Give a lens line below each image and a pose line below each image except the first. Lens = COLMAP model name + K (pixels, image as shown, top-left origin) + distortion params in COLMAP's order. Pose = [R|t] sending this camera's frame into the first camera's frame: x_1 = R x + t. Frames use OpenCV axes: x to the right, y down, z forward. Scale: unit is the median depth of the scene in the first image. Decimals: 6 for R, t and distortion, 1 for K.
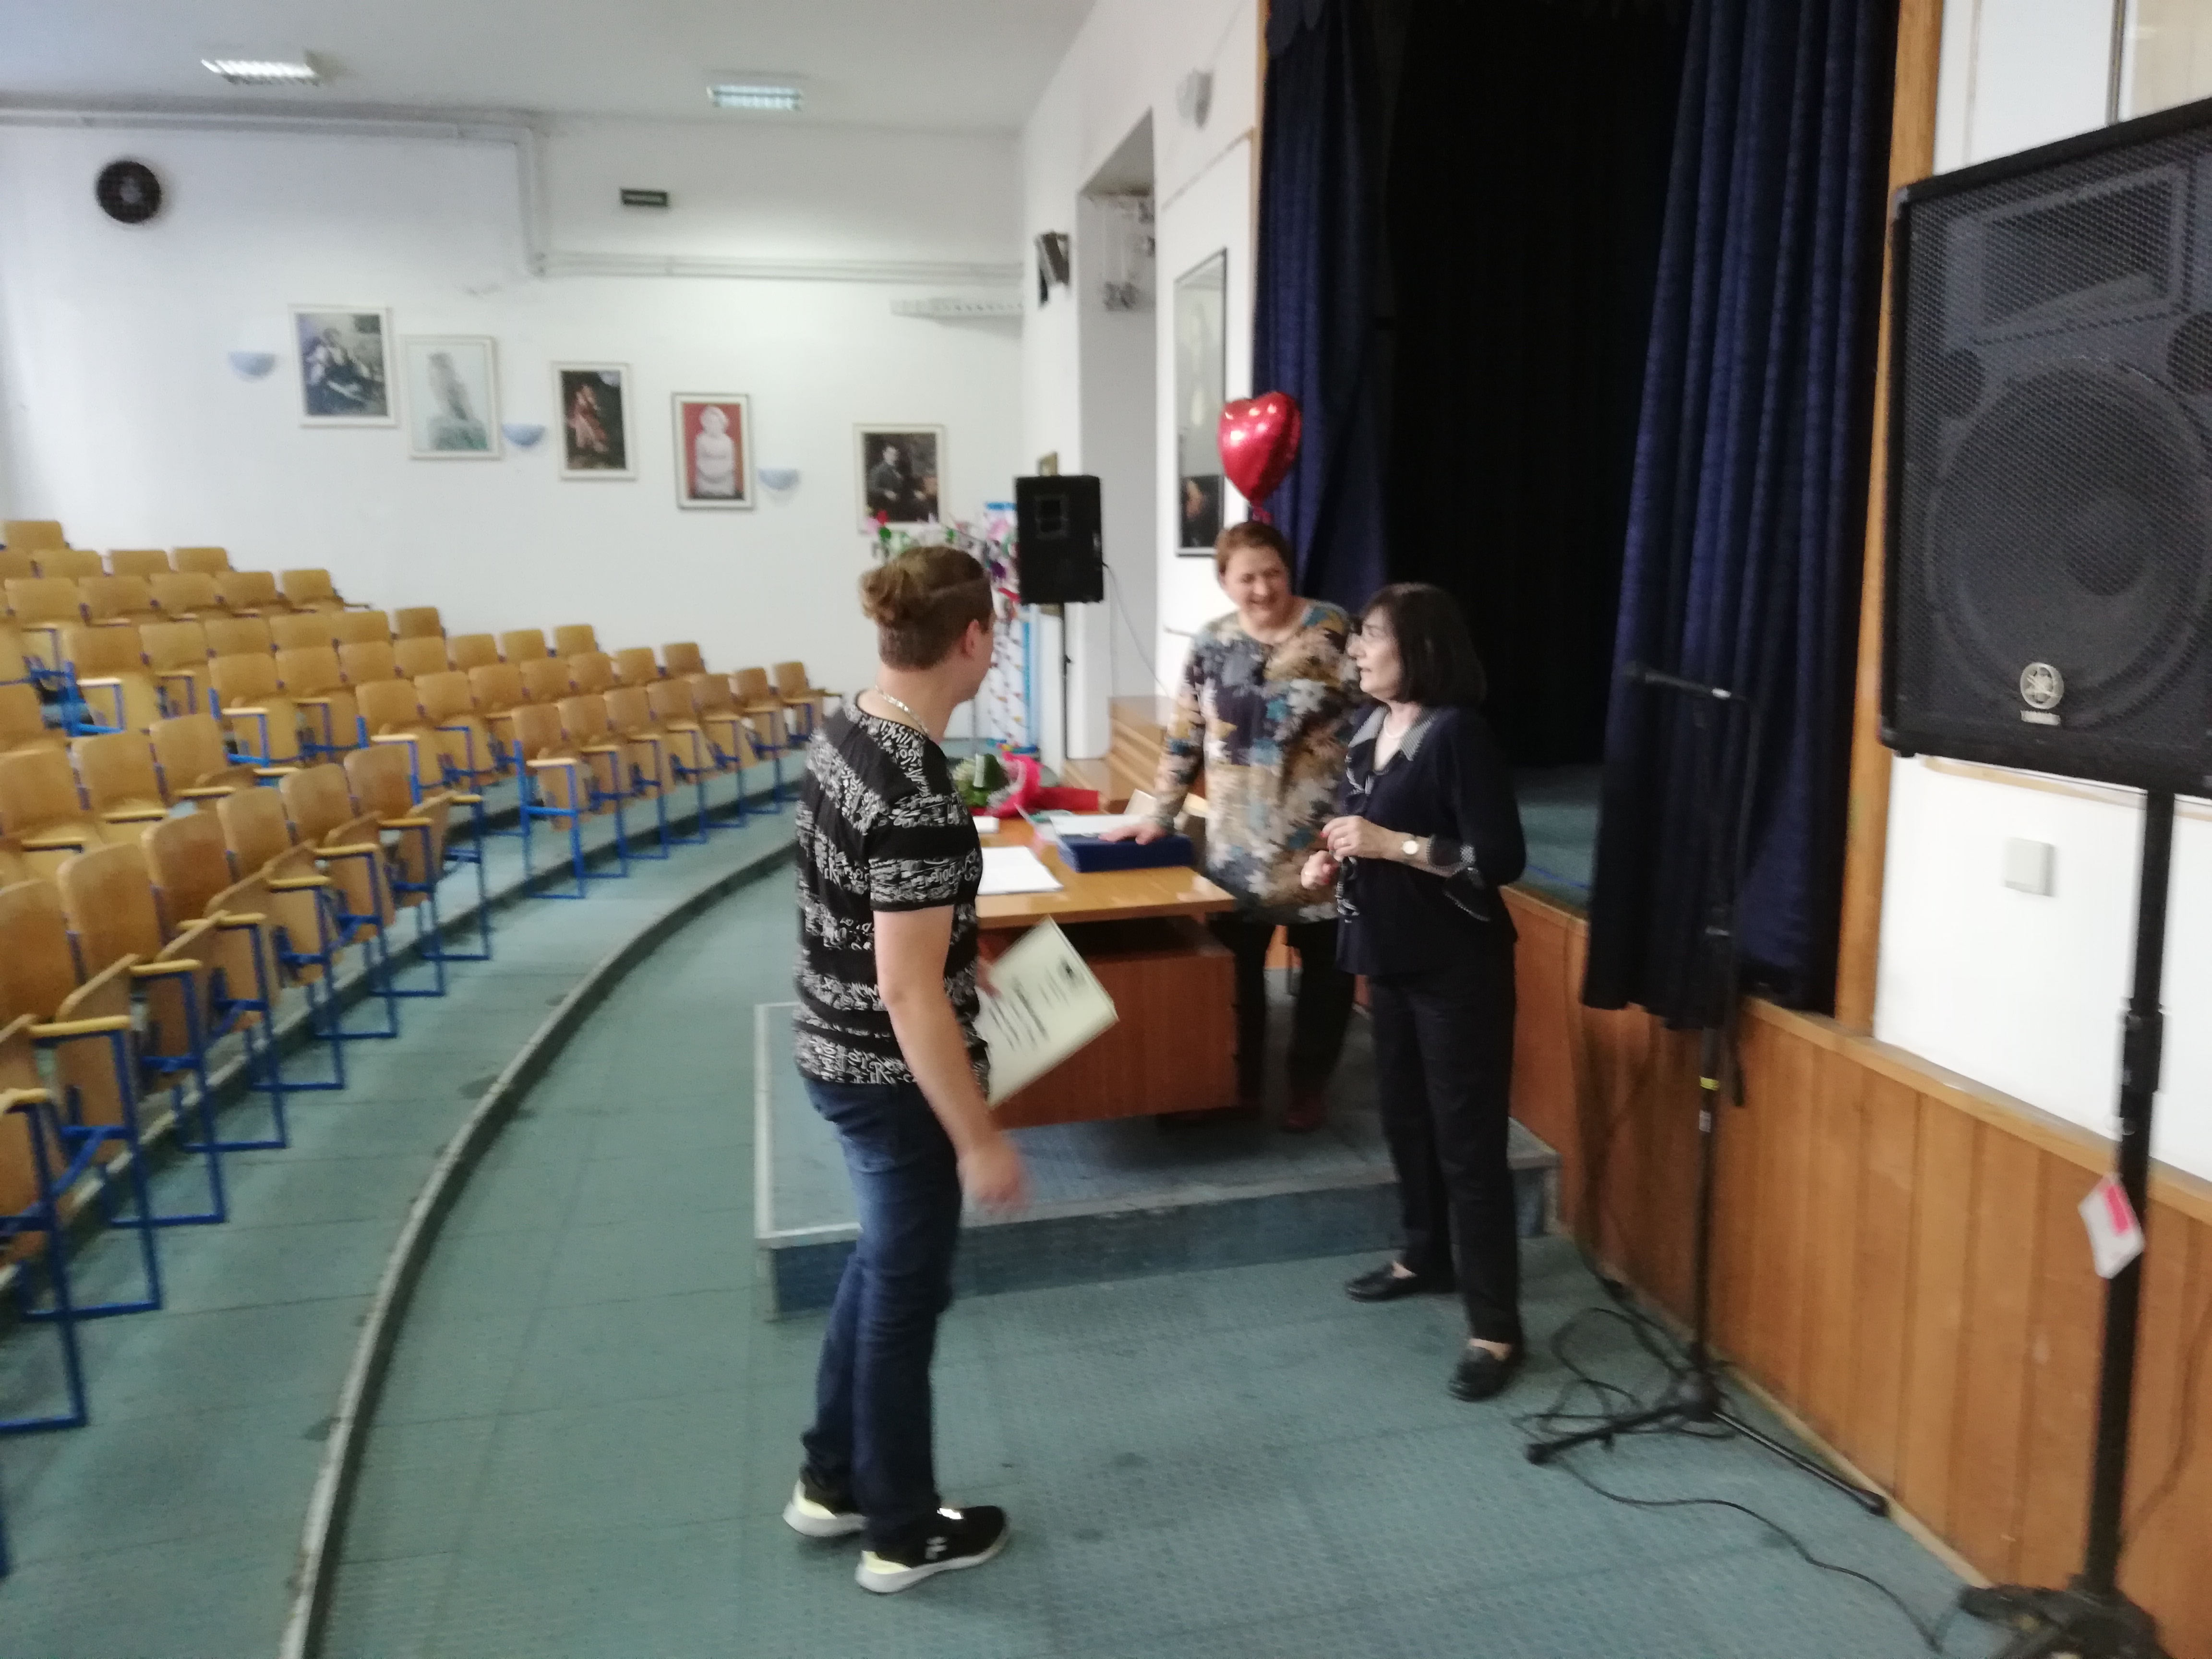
lens RADIAL K [[1690.7, 0, 1094.7], [0, 1690.7, 827.2], [0, 0, 1]] dist [0.079840, -0.149950]
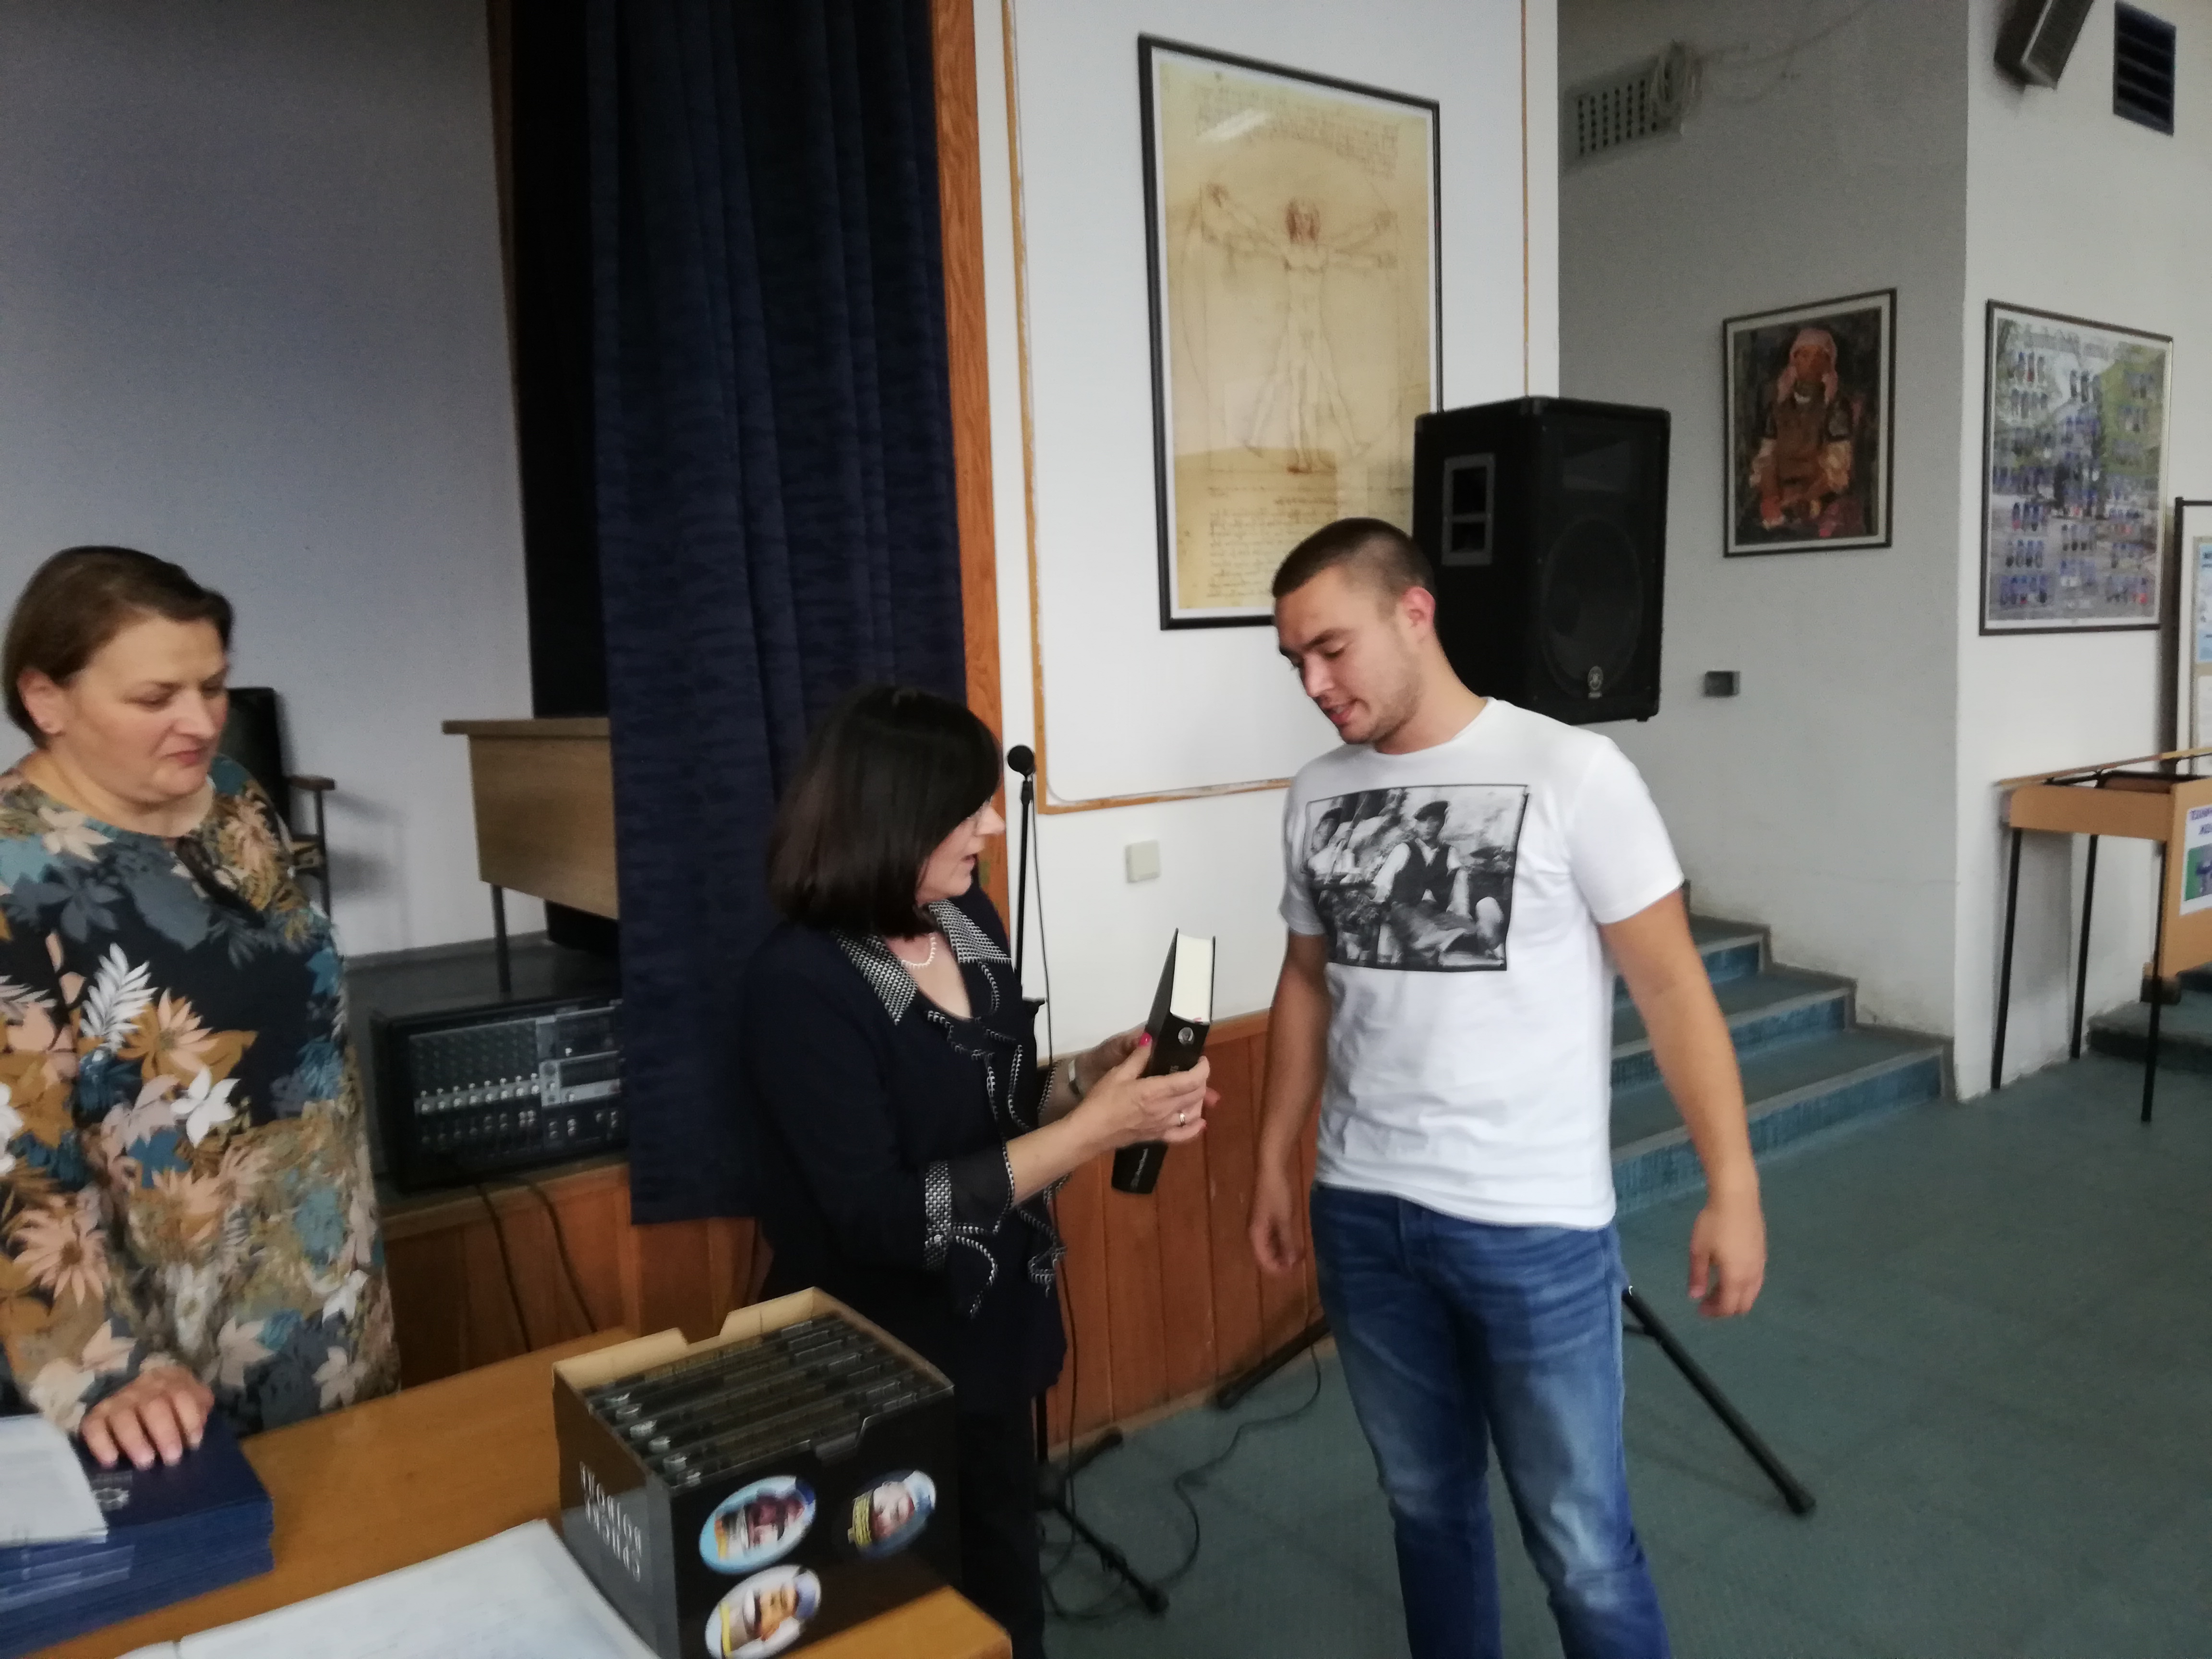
lens RADIAL K [[1690.7, 0, 1094.7], [0, 1690.7, 827.2], [0, 0, 1]] dist [0.079840, -0.149950]
pose [[-0.457940, -0.040929, 0.888040, -0.170875], [0.196766, 0.969496, 0.146150, -0.057583], [-0.866934, 0.241664, -0.435918, 0.434442]]
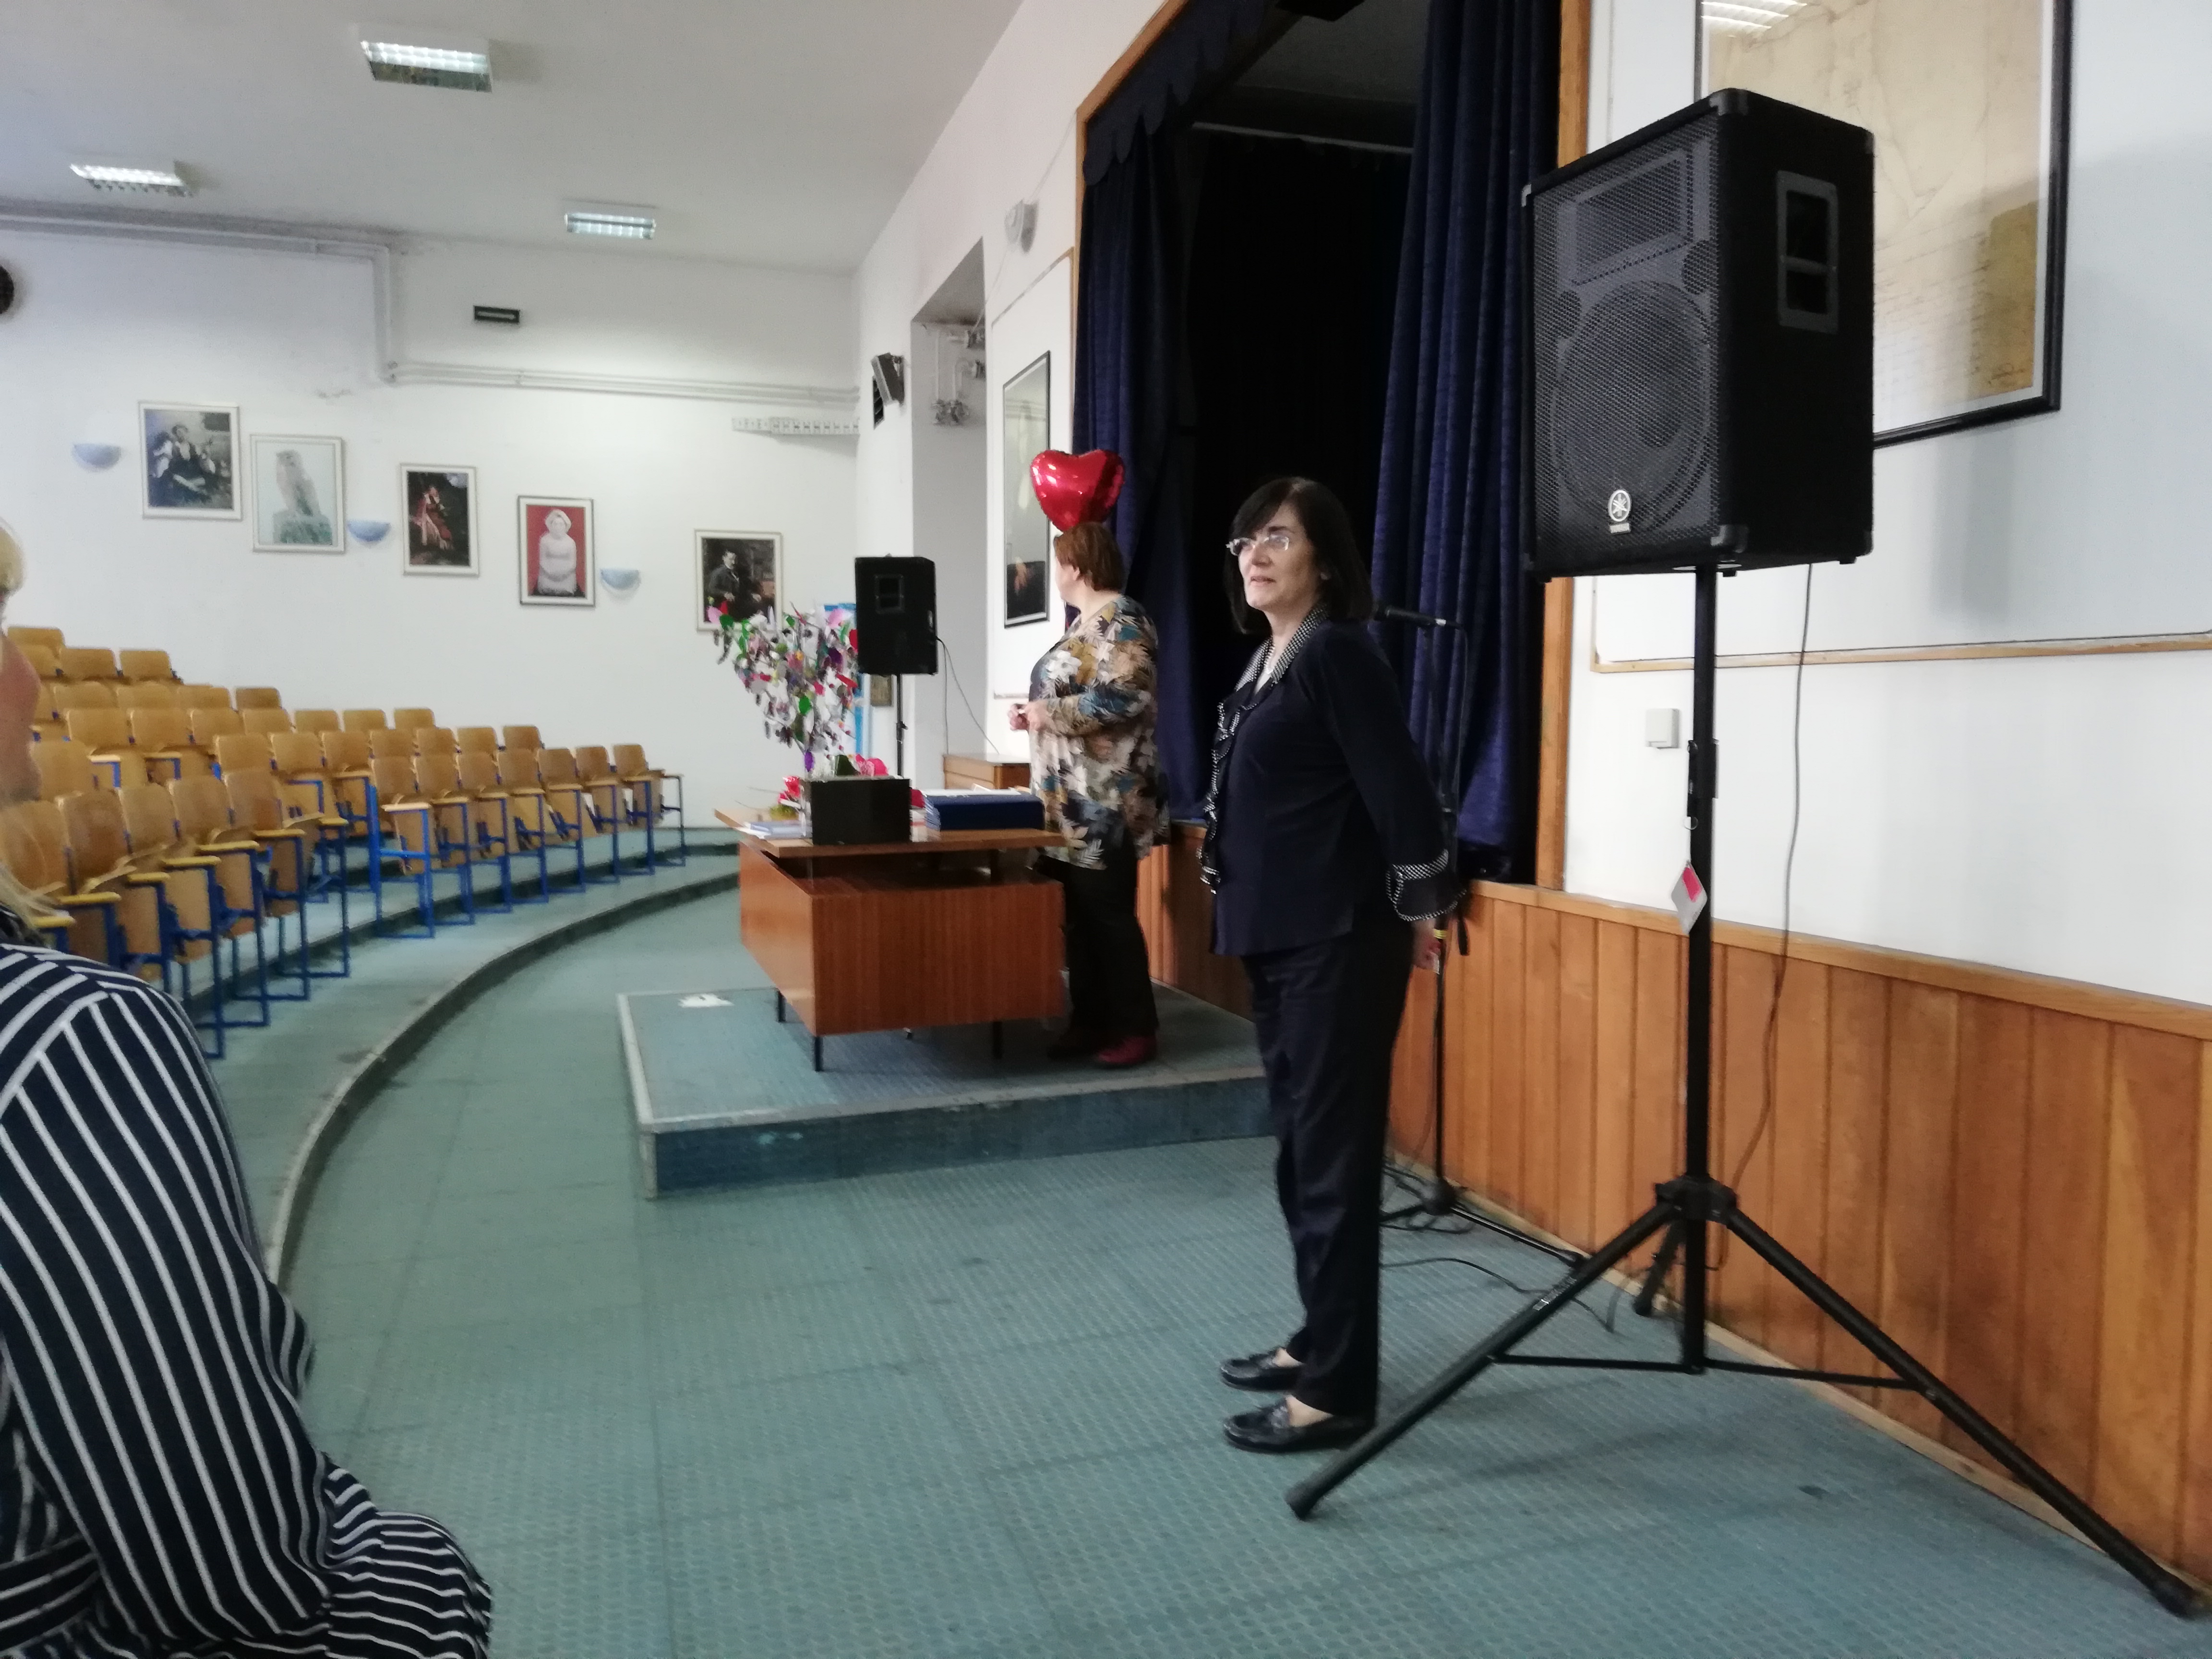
lens RADIAL K [[1690.7, 0, 1094.7], [0, 1690.7, 827.2], [0, 0, 1]] dist [0.079840, -0.149950]
pose [[0.994003, 0.009886, 0.108908, -0.009086], [0.000751, 0.995265, -0.097194, 0.060031], [-0.109353, 0.096693, 0.989289, -0.066751]]
